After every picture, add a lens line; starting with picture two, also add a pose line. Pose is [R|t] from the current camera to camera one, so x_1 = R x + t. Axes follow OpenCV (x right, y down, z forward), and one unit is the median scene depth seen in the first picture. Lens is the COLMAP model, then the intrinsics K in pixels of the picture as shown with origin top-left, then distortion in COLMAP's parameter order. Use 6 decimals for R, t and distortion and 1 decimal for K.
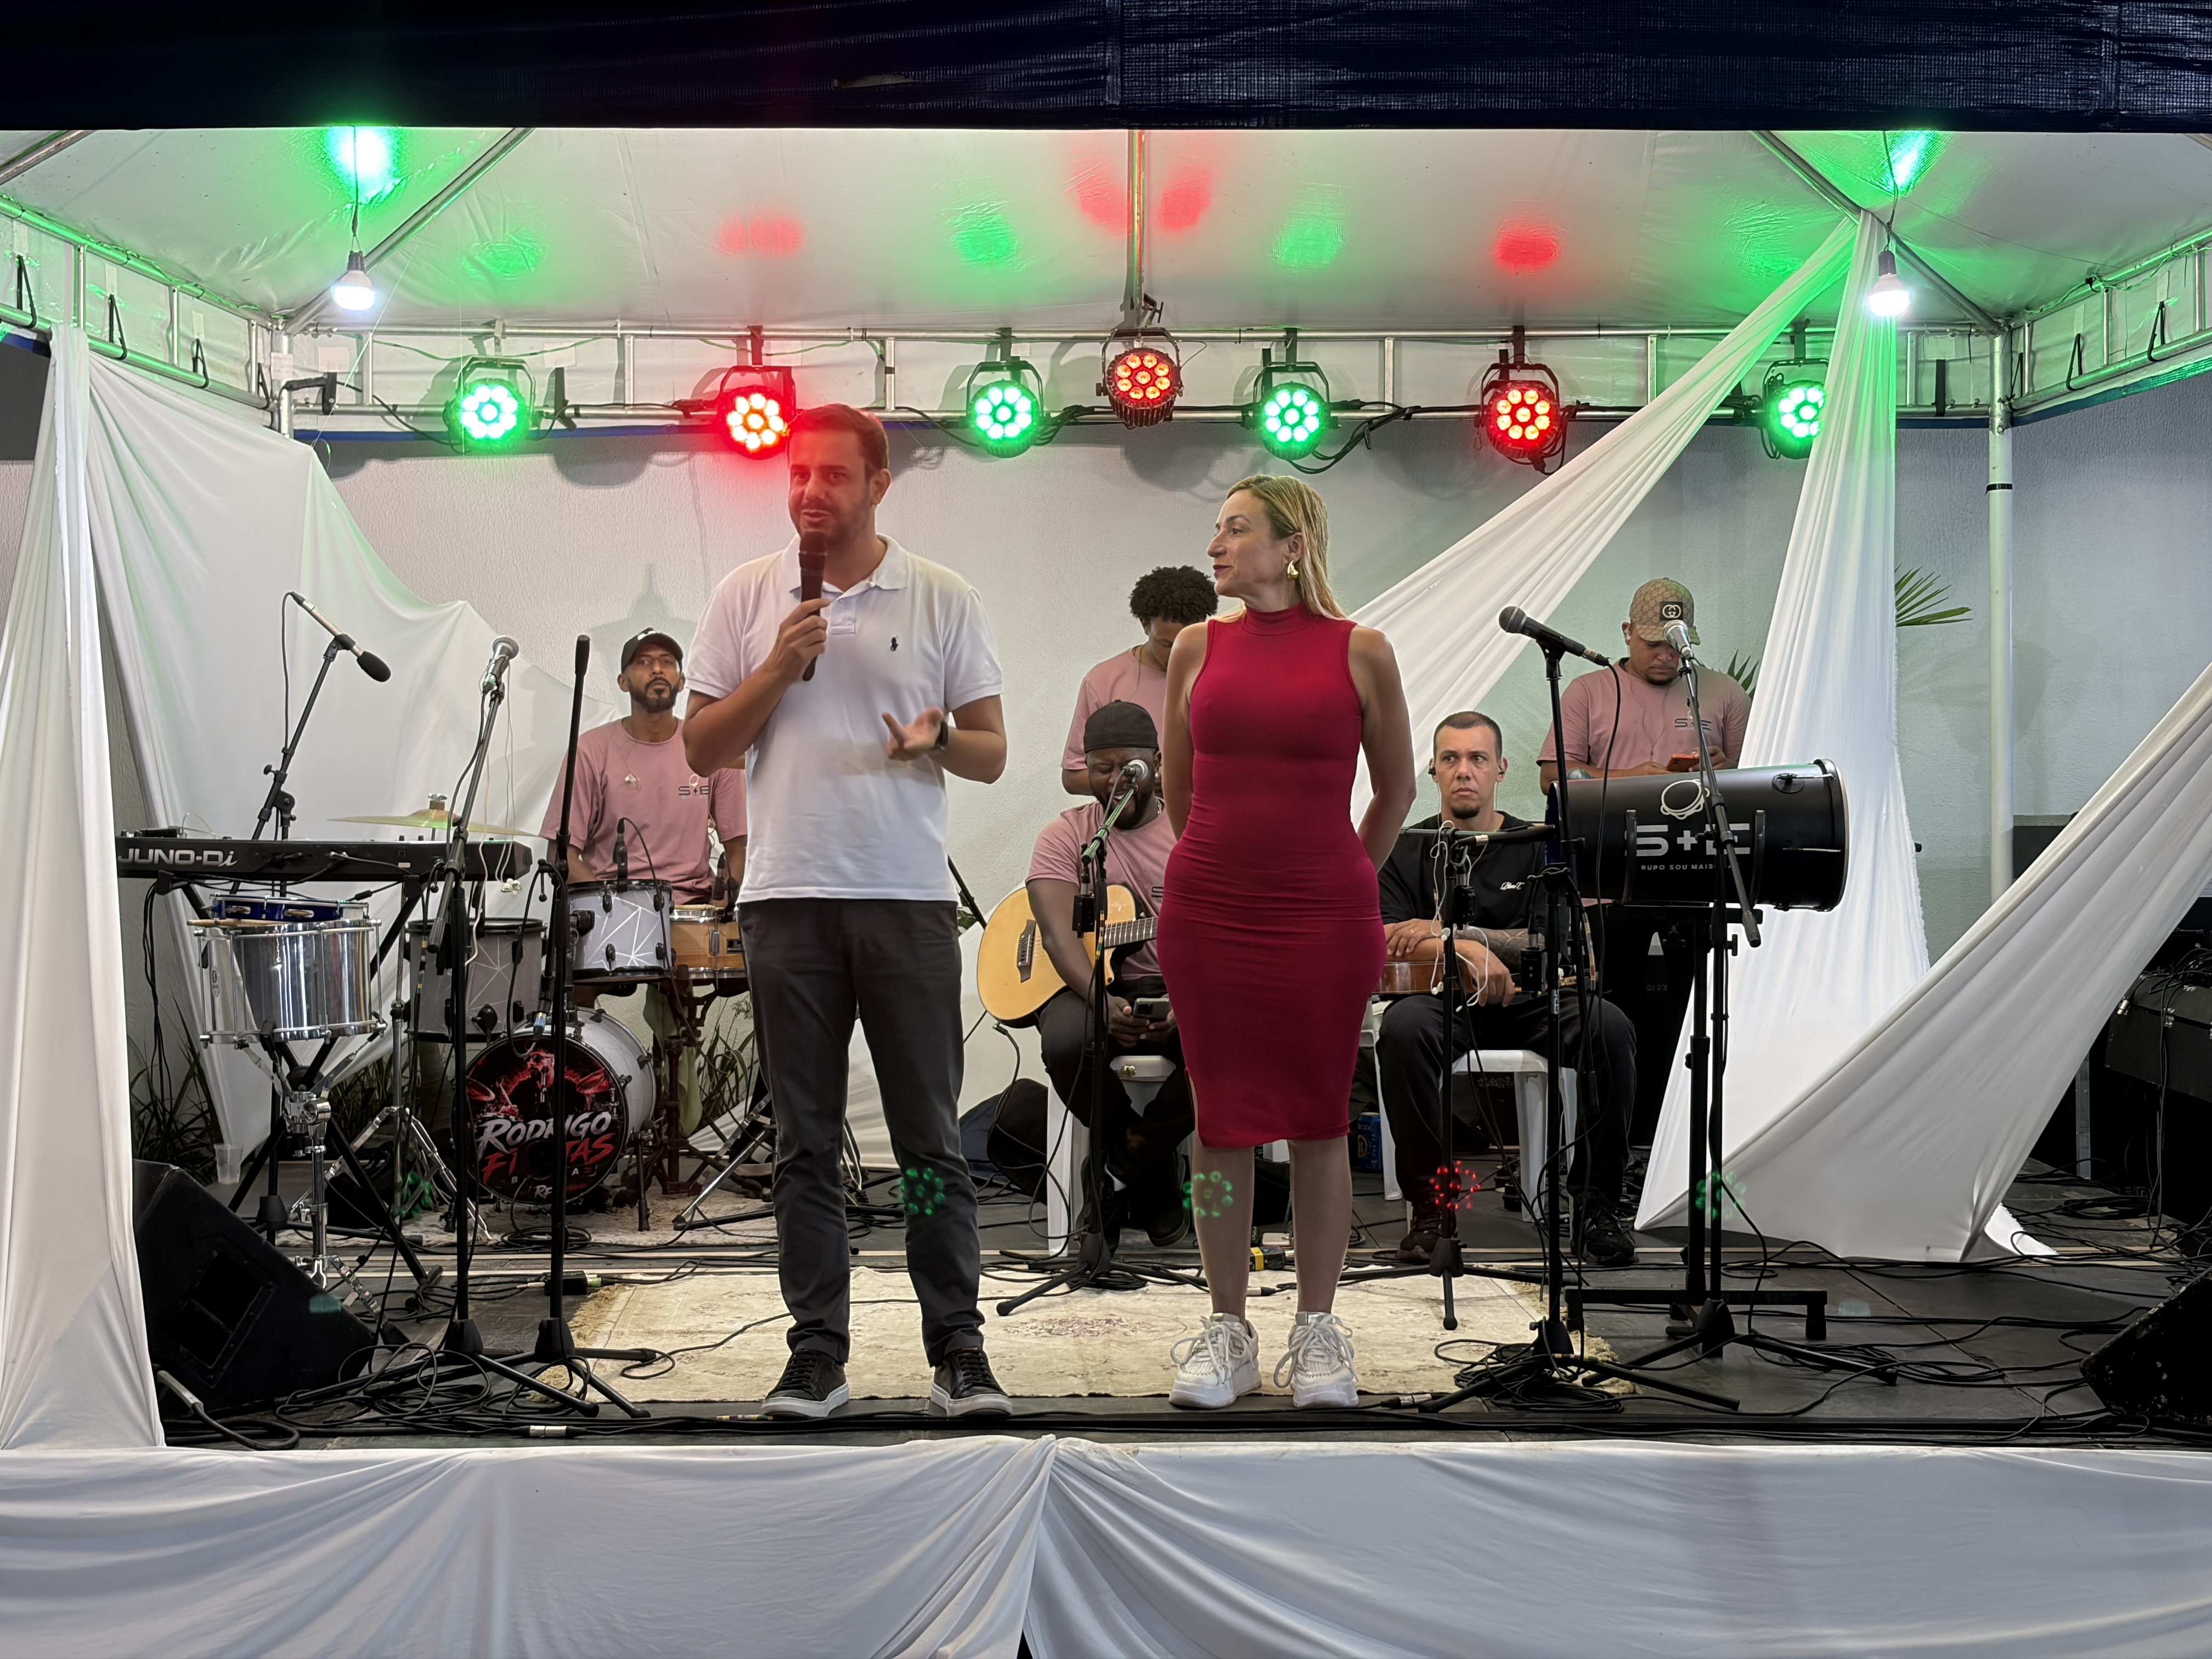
lens RADIAL K [[3352.5, 0, 1119.9], [0, 3352.5, 836.6], [0, 0, 1]] dist [0.105301, 0.000000]
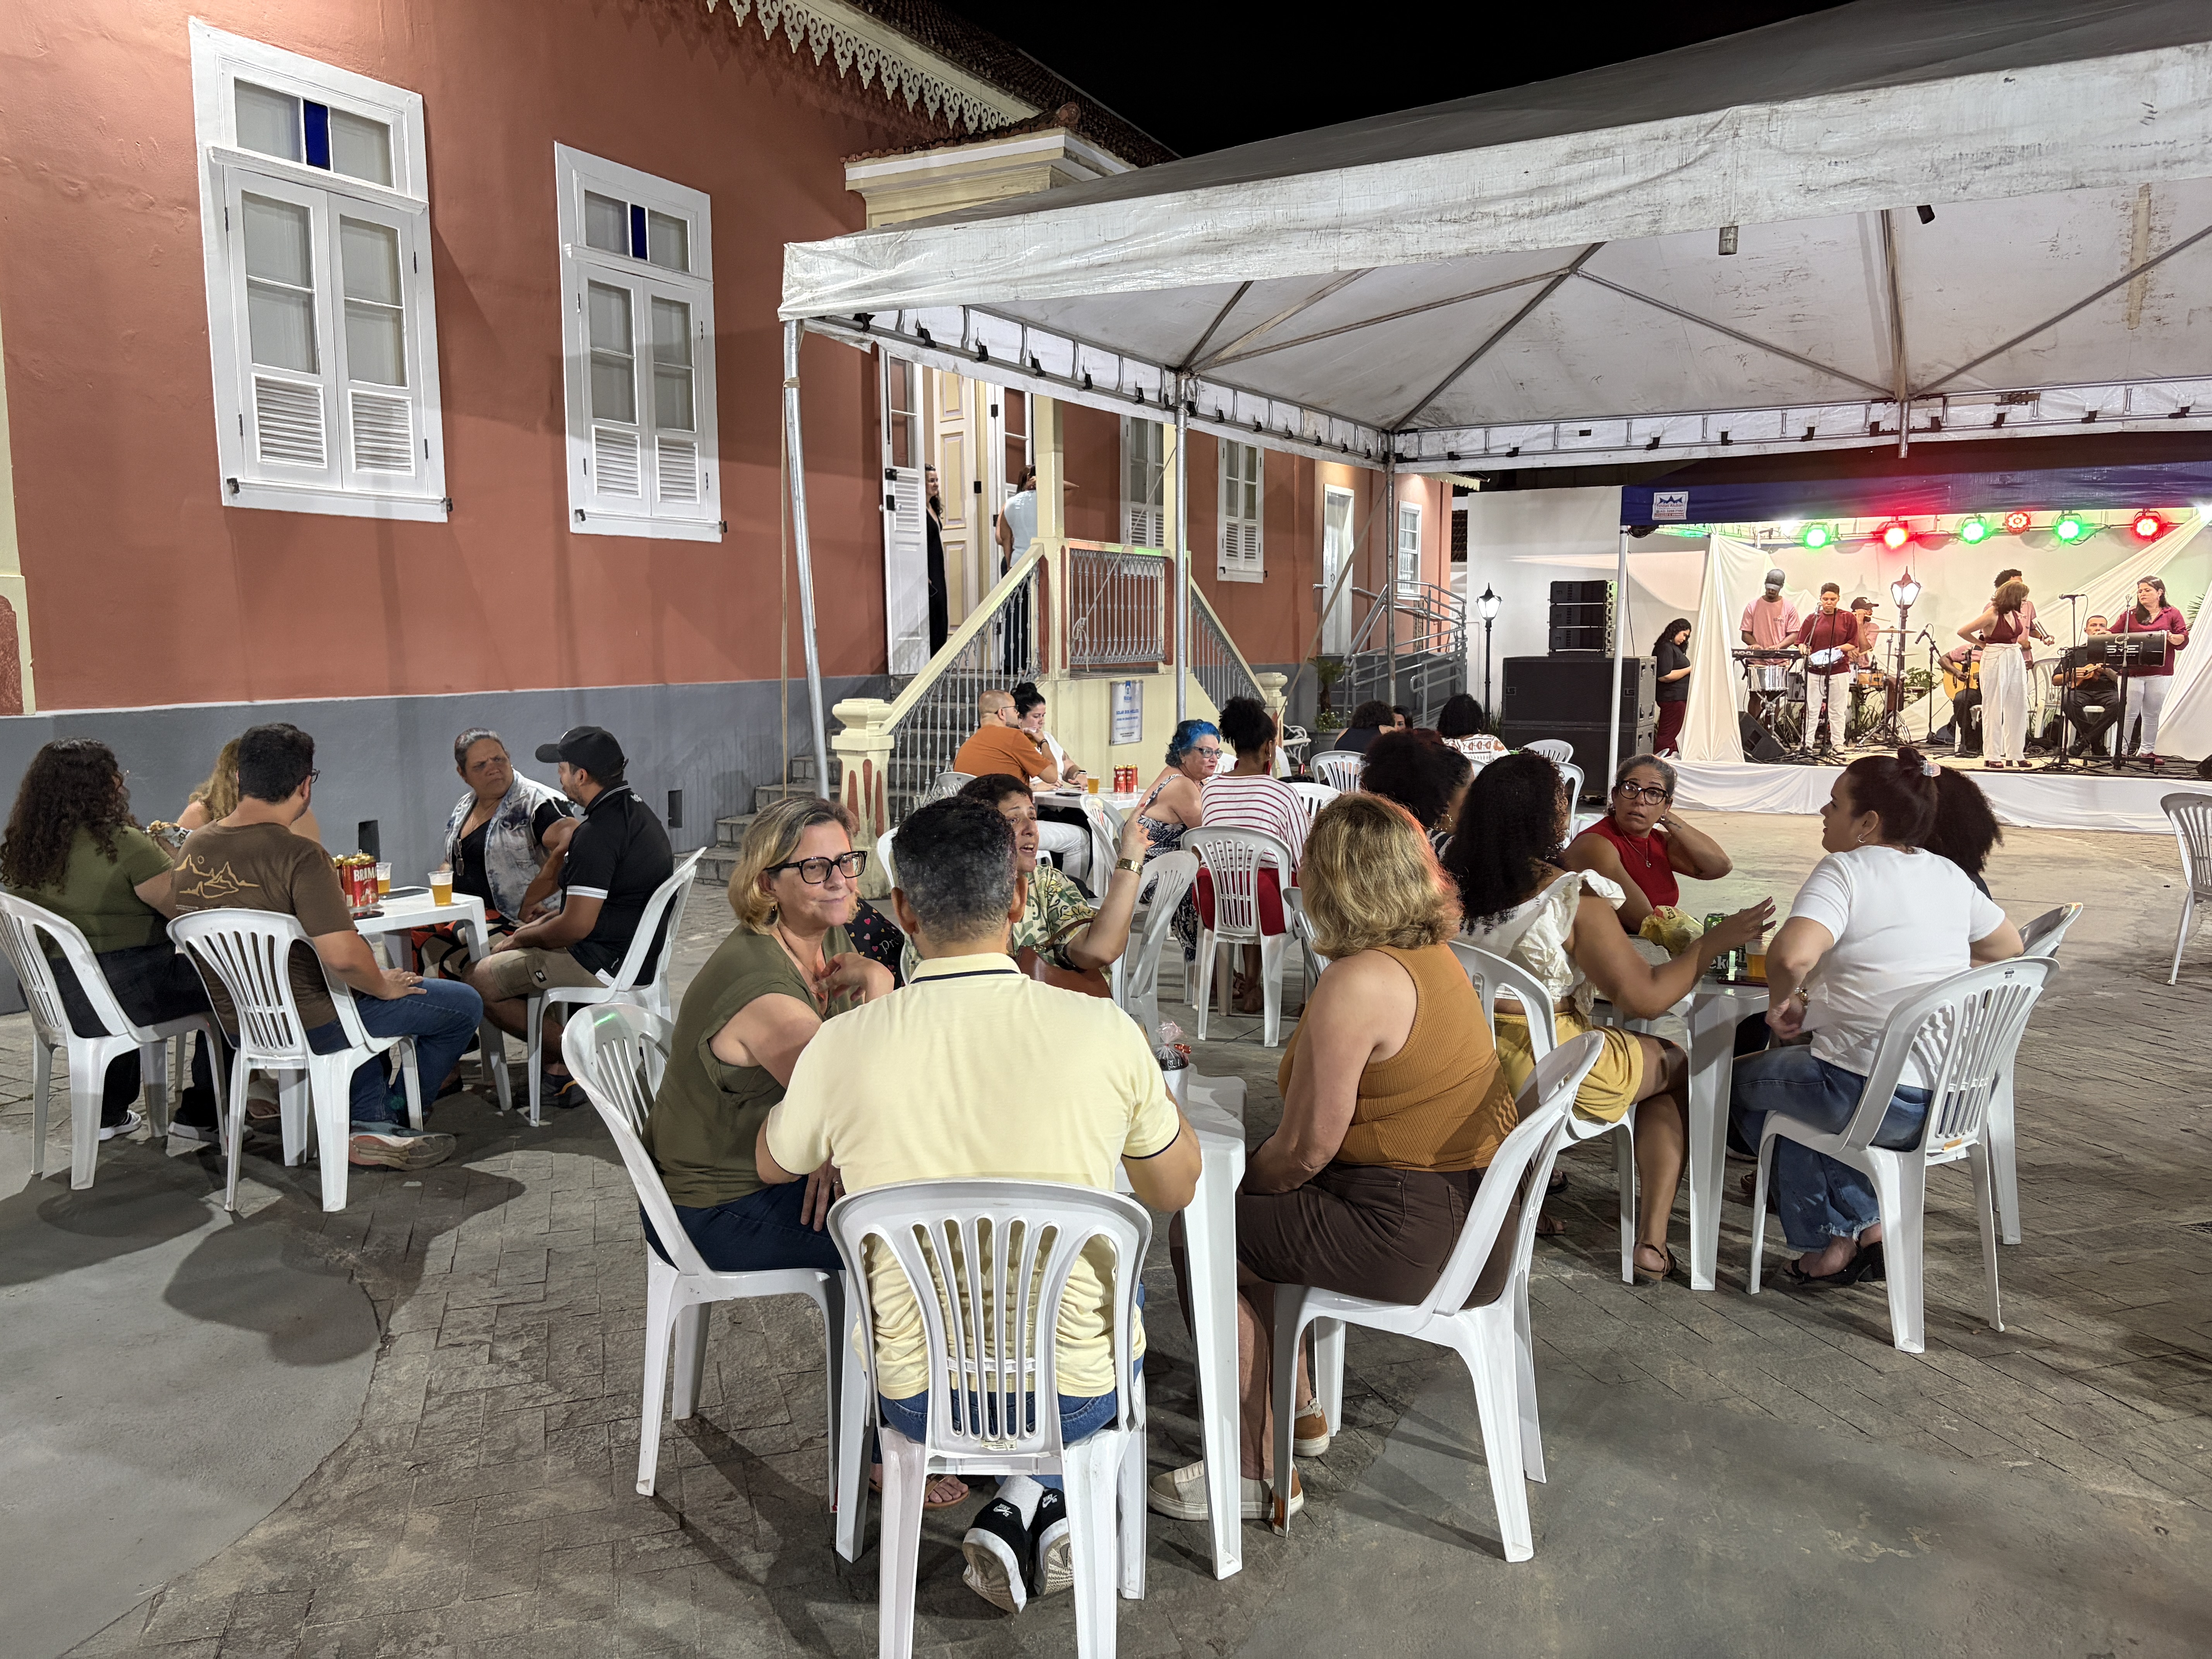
lens RADIAL K [[1679.7, 0, 1101.7], [0, 1679.7, 834.7], [0, 0, 1]] dist [0.039479, -0.044721]
pose [[0.843471, 0.062198, -0.533561, 0.175436], [-0.011432, 0.995128, 0.097931, 0.029096], [0.537052, -0.076502, 0.840073, -1.091528]]
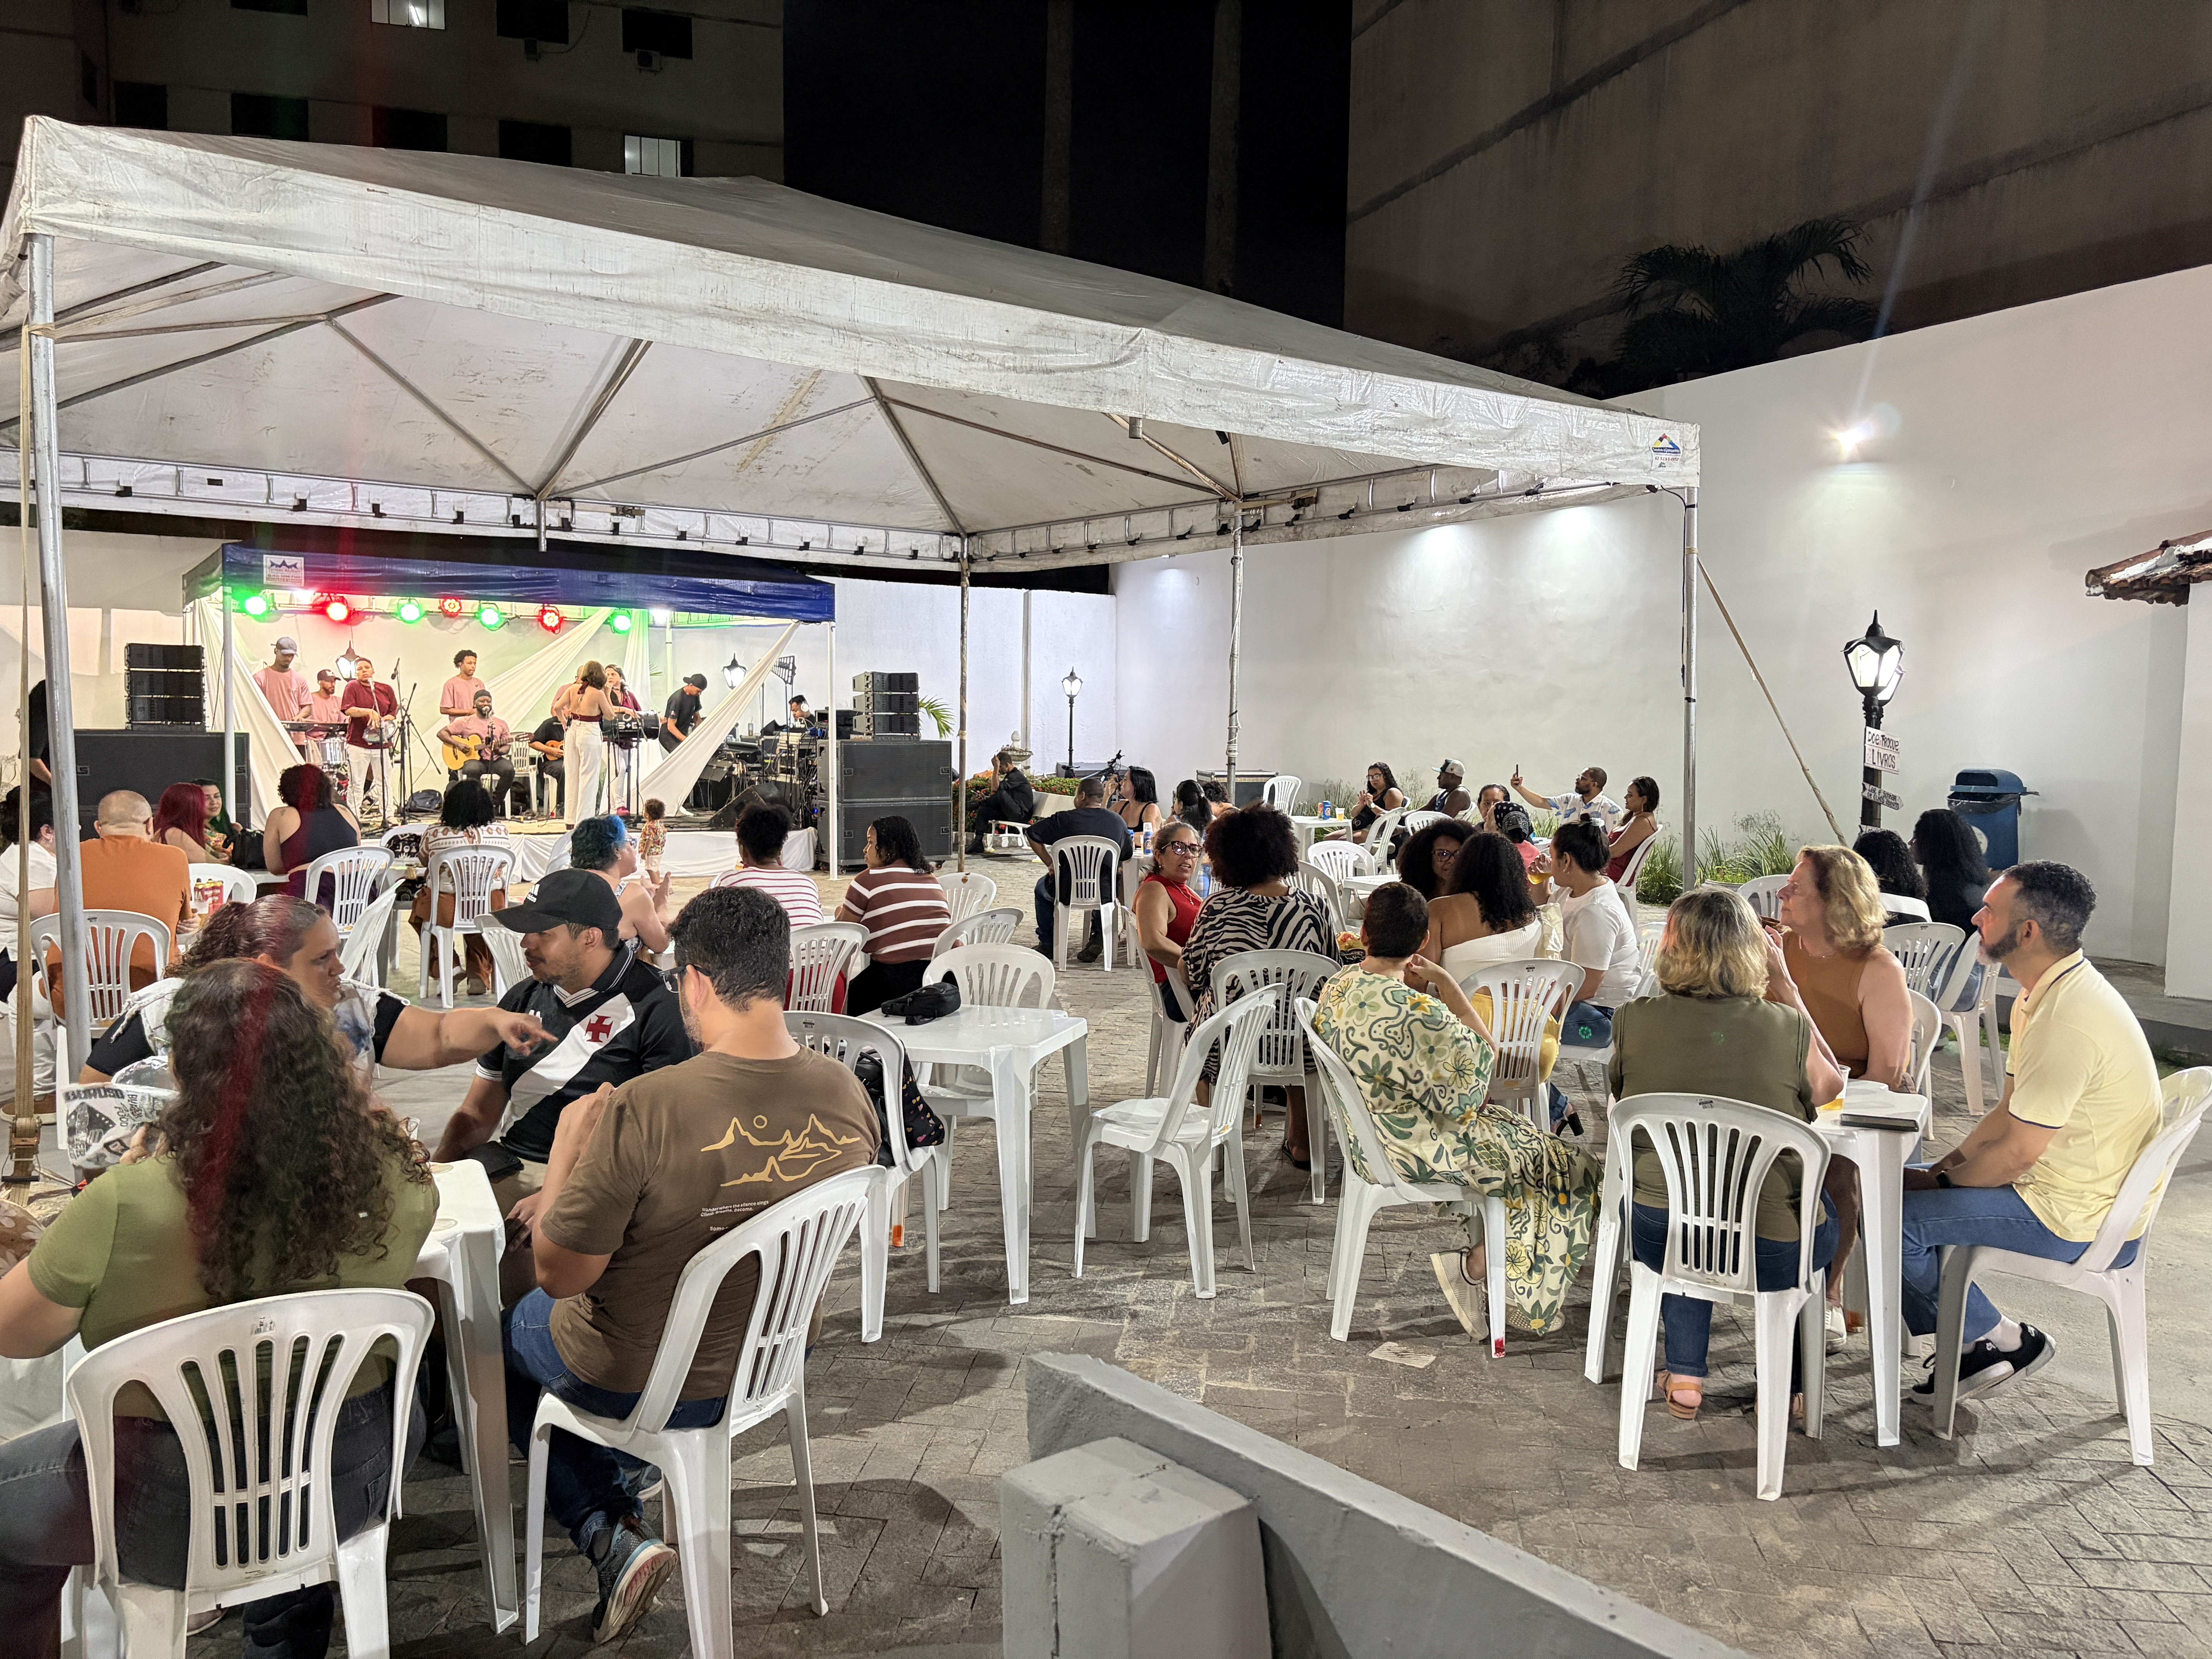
lens RADIAL K [[1679.7, 0, 1115.2], [0, 1679.7, 835.1], [0, 0, 1]] dist [0.039479, -0.044721]
pose [[0.842831, -0.022321, 0.537716, -0.420950], [-0.006087, 0.998680, 0.050996, 0.023128], [-0.538144, -0.046254, 0.841583, -1.105936]]
